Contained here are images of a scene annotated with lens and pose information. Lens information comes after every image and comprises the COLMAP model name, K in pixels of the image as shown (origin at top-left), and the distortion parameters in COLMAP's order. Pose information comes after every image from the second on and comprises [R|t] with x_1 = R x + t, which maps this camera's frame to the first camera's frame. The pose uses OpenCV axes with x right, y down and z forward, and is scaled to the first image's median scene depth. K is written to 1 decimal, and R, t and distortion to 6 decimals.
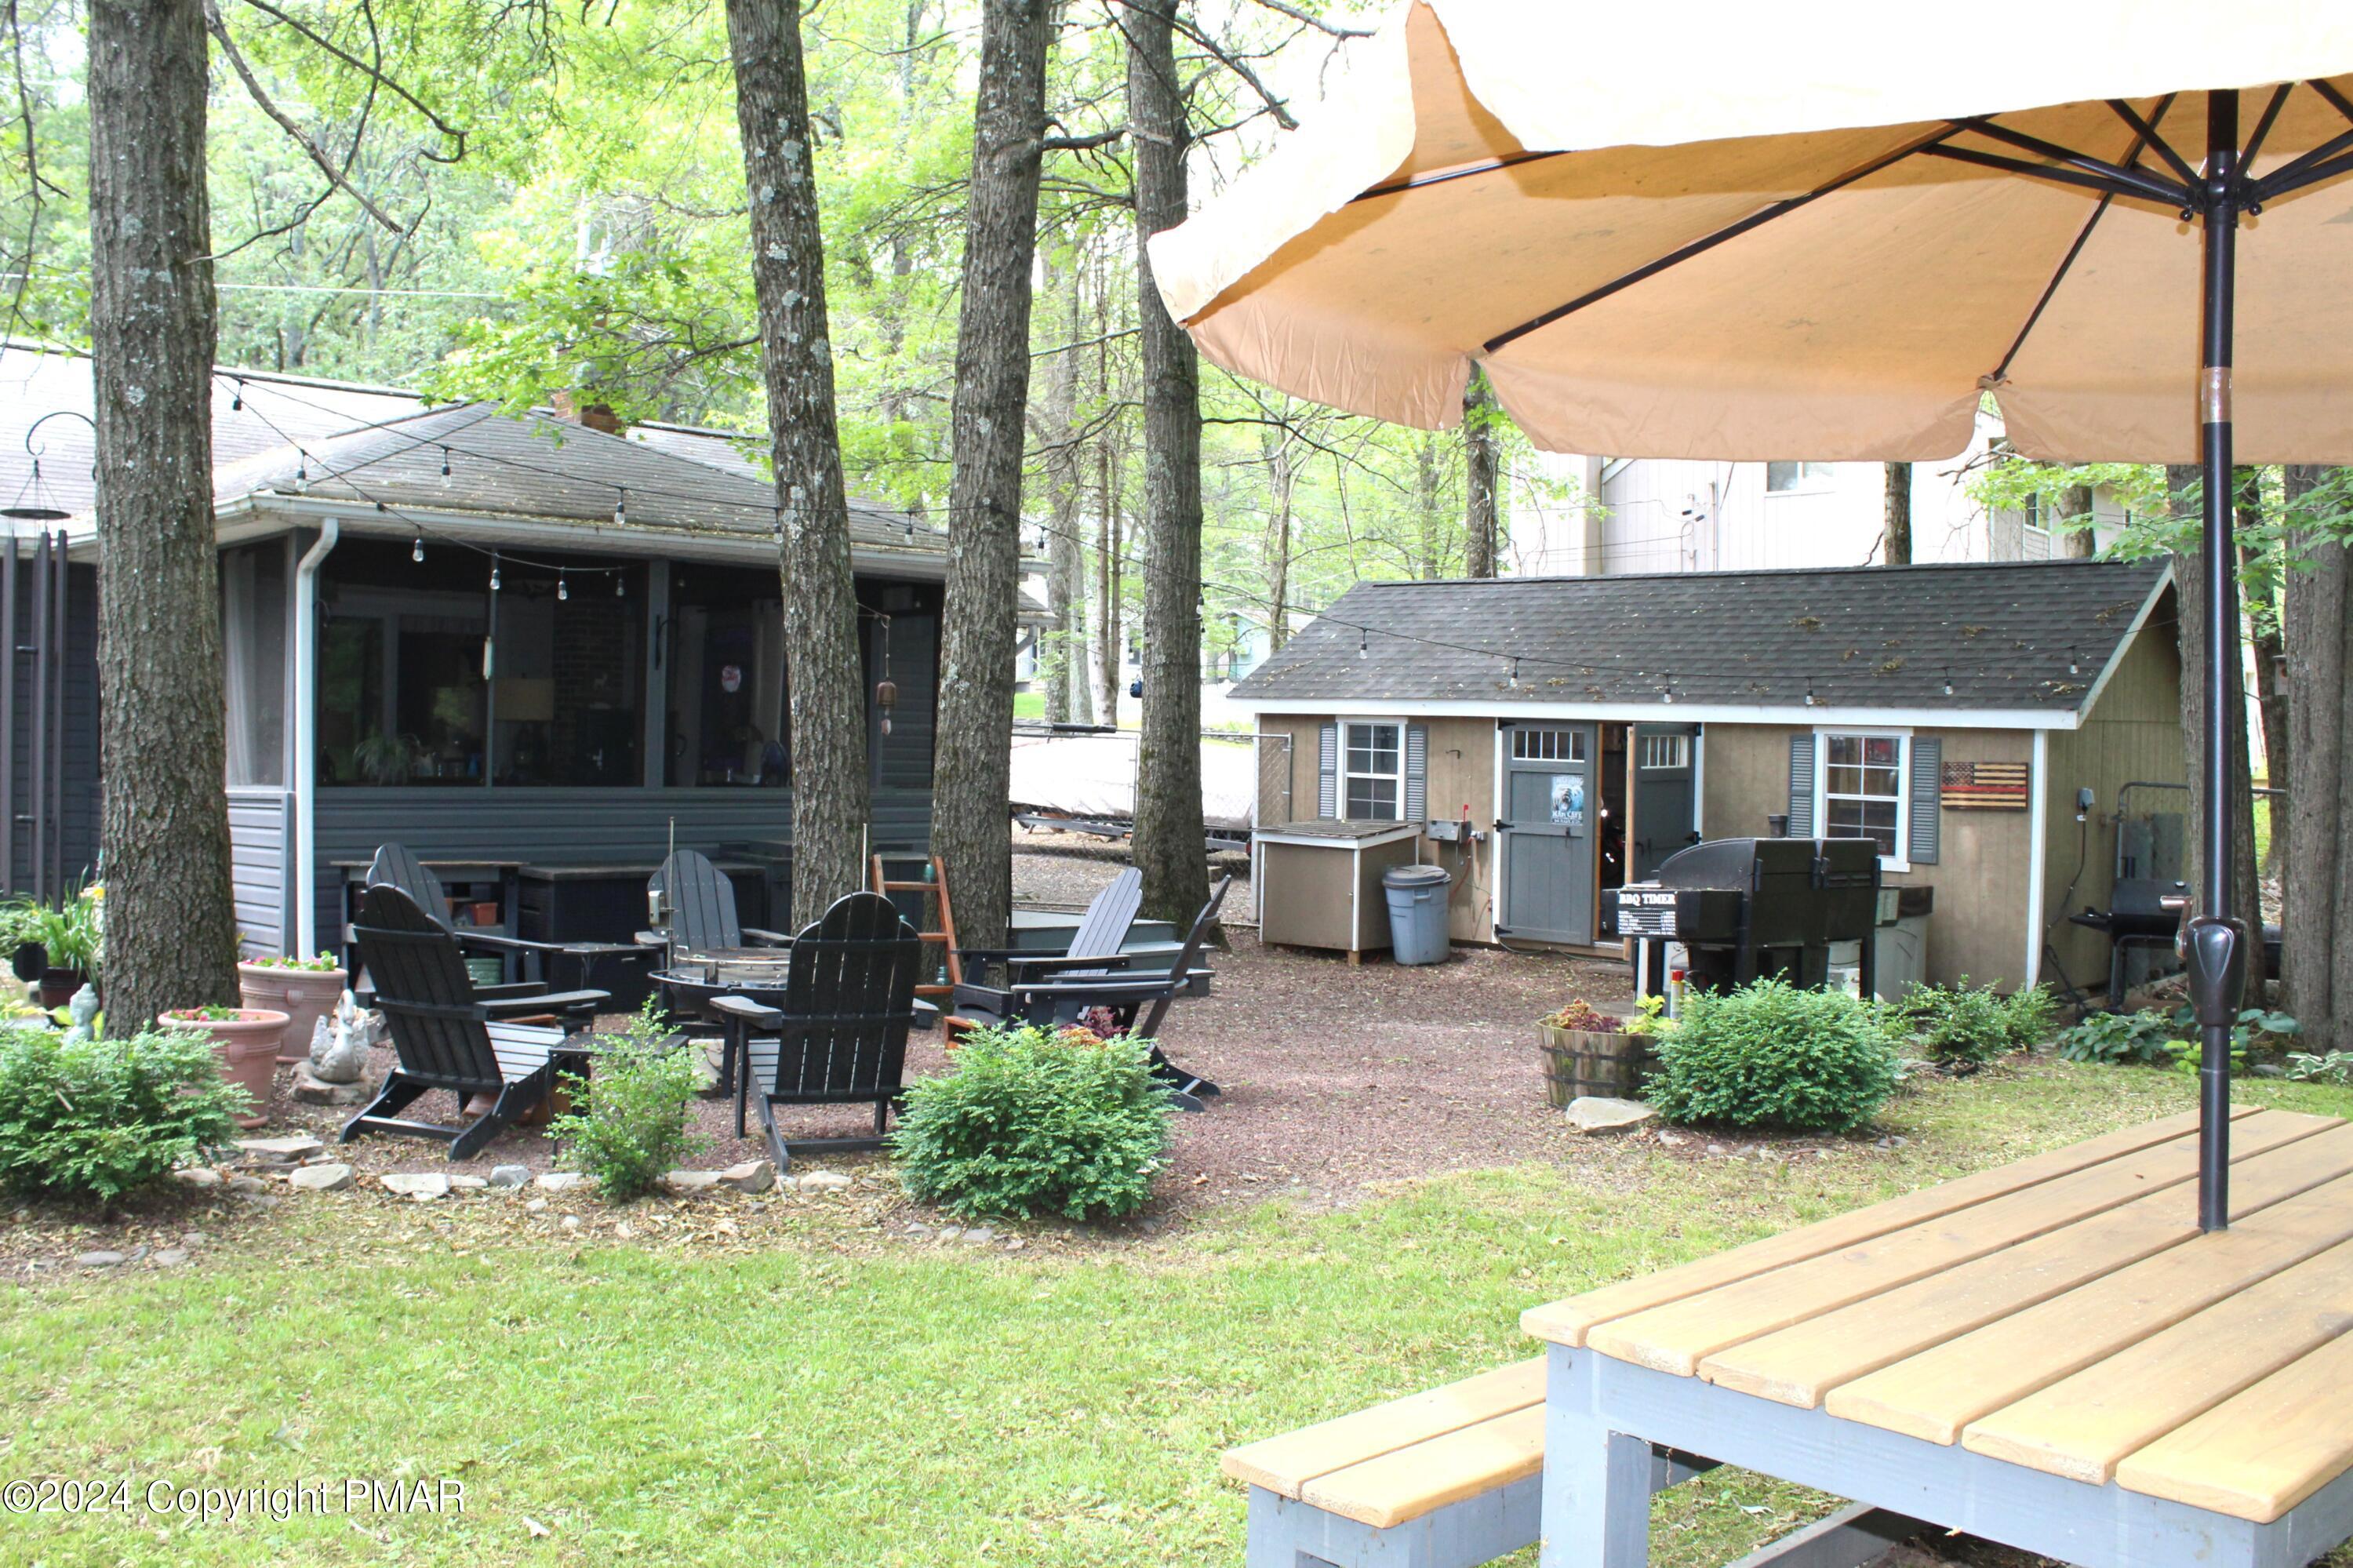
lens RADIAL K [[2338.0, 0, 1141.3], [0, 2338.0, 782.7], [0, 0, 1]] dist [-0.165436, 0.235227]
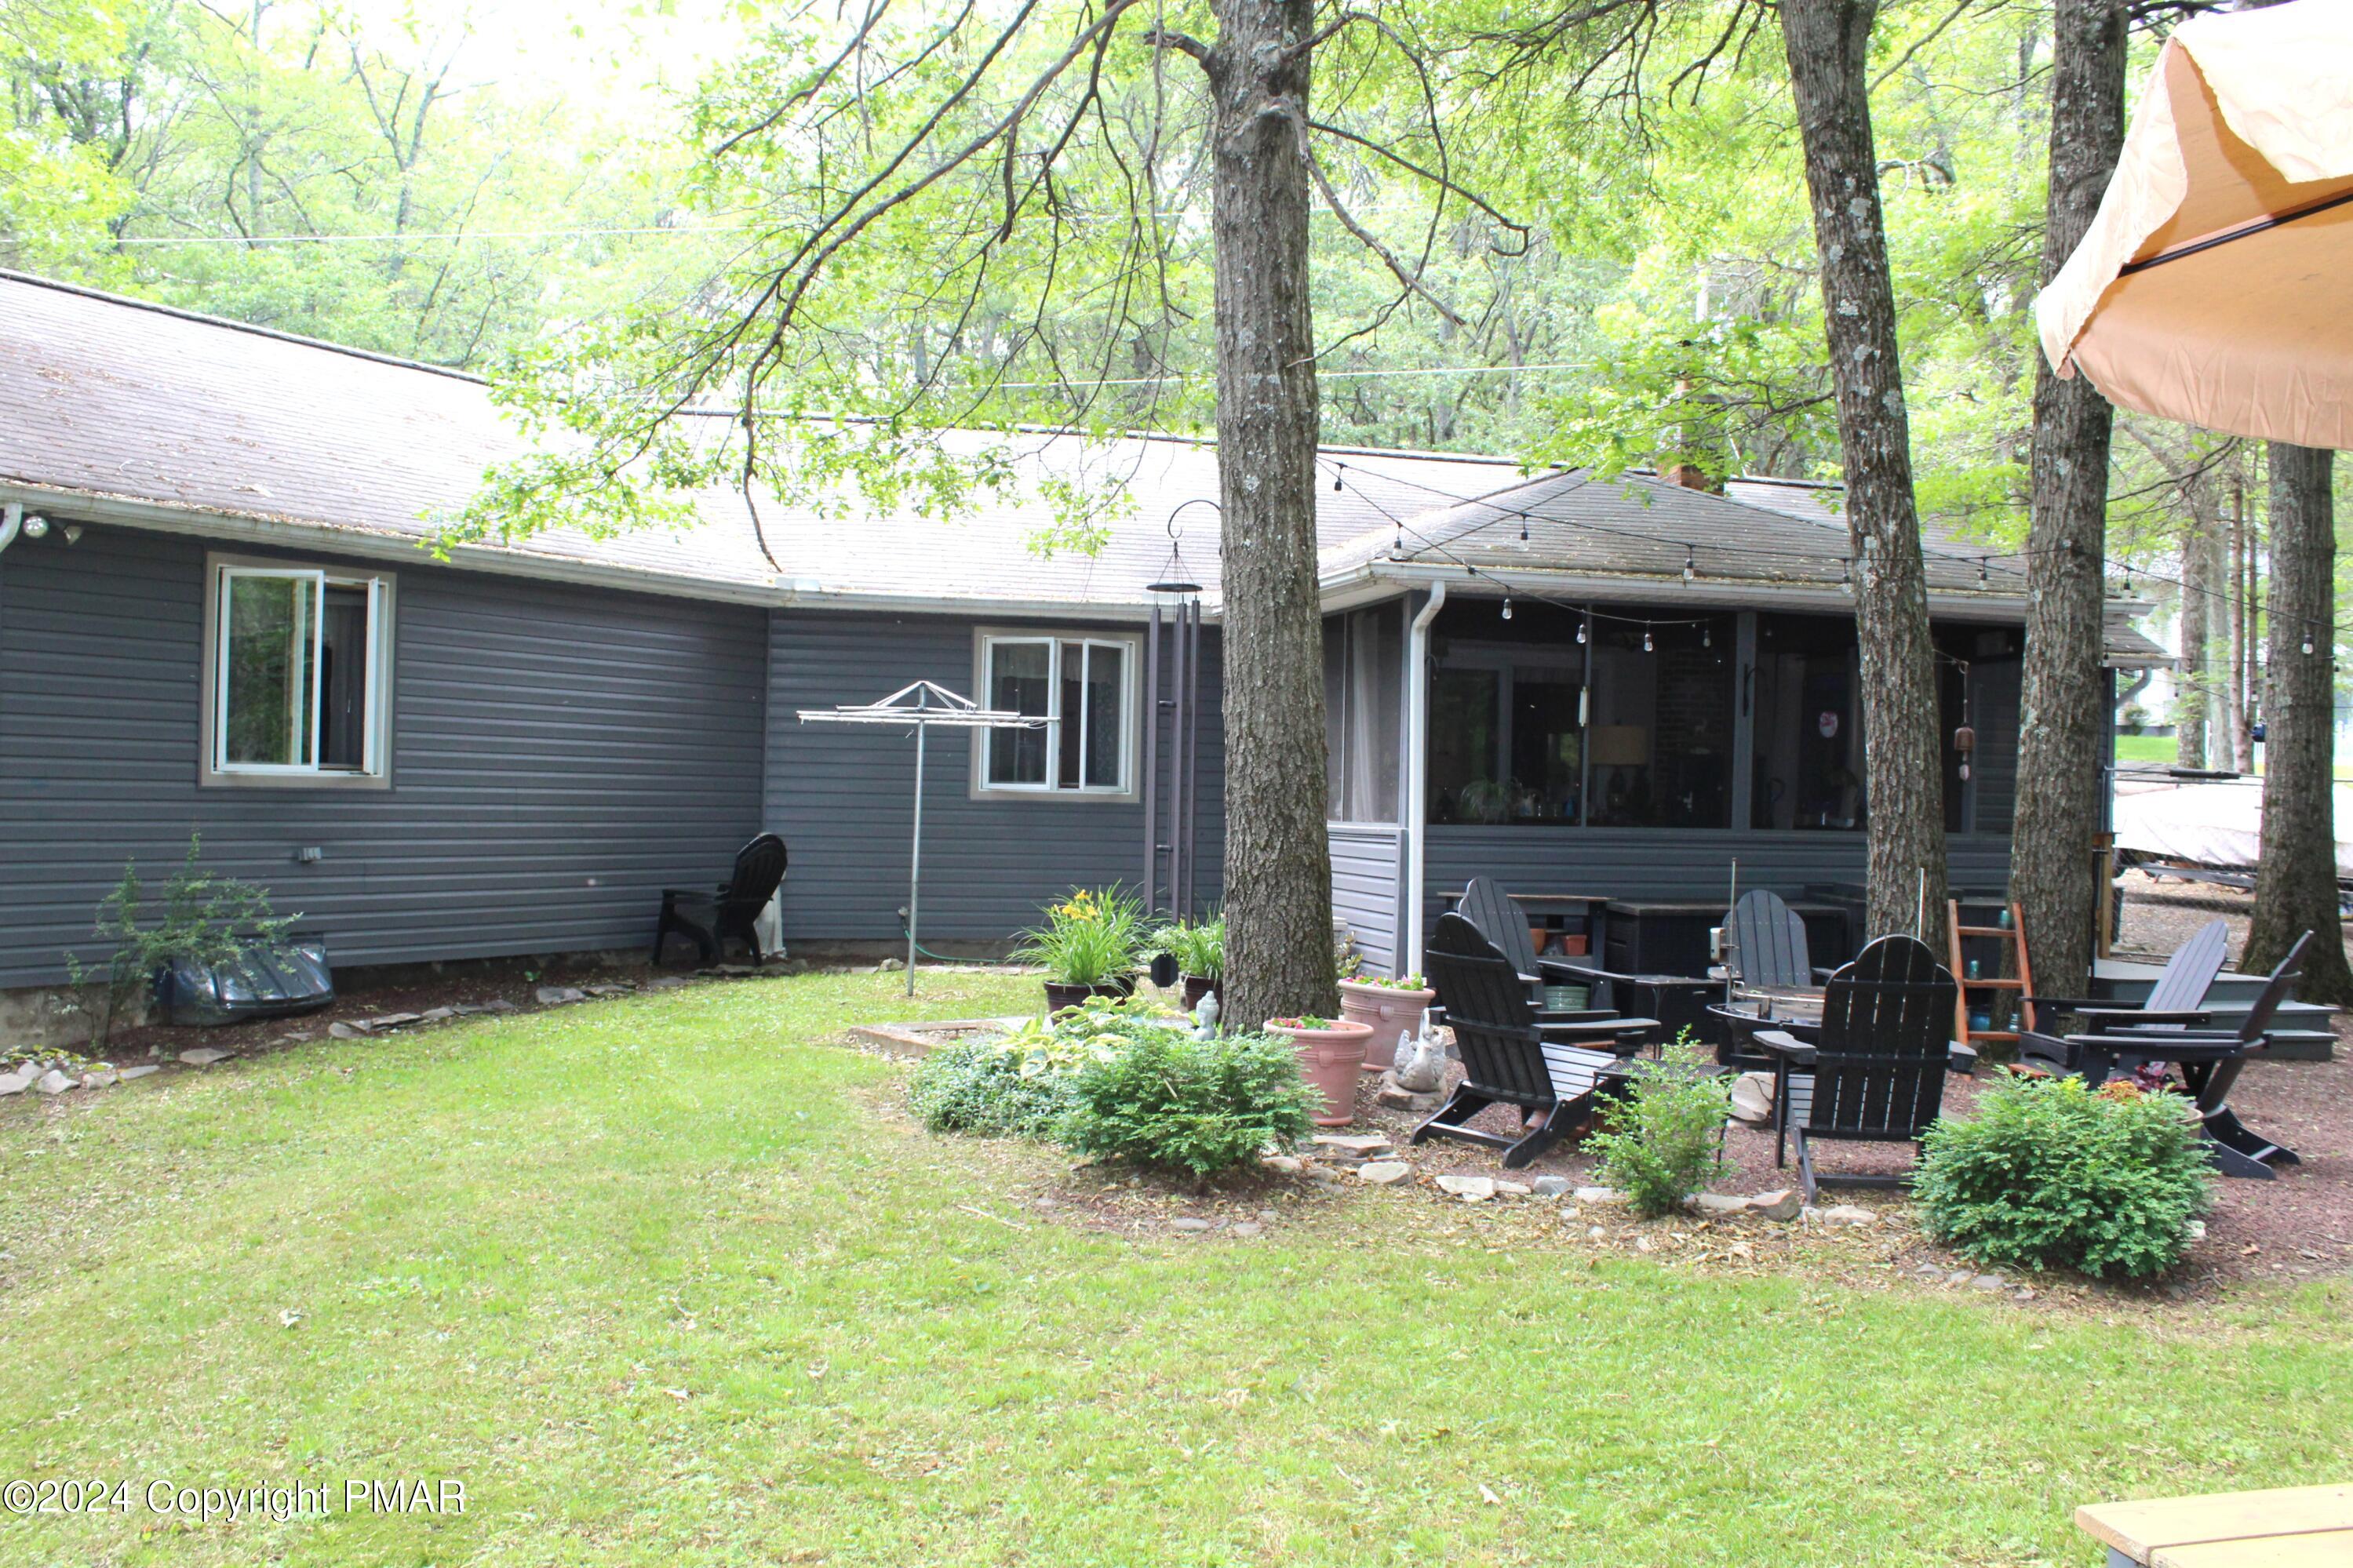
lens RADIAL K [[2337.6, 0, 1141.3], [0, 2337.6, 782.7], [0, 0, 1]] dist [-0.165436, 0.235227]
pose [[0.852272, 0.005008, -0.523075, 0.114656], [-0.014239, 0.999806, -0.013628, -0.001028], [0.522905, 0.019063, 0.852178, -0.028337]]
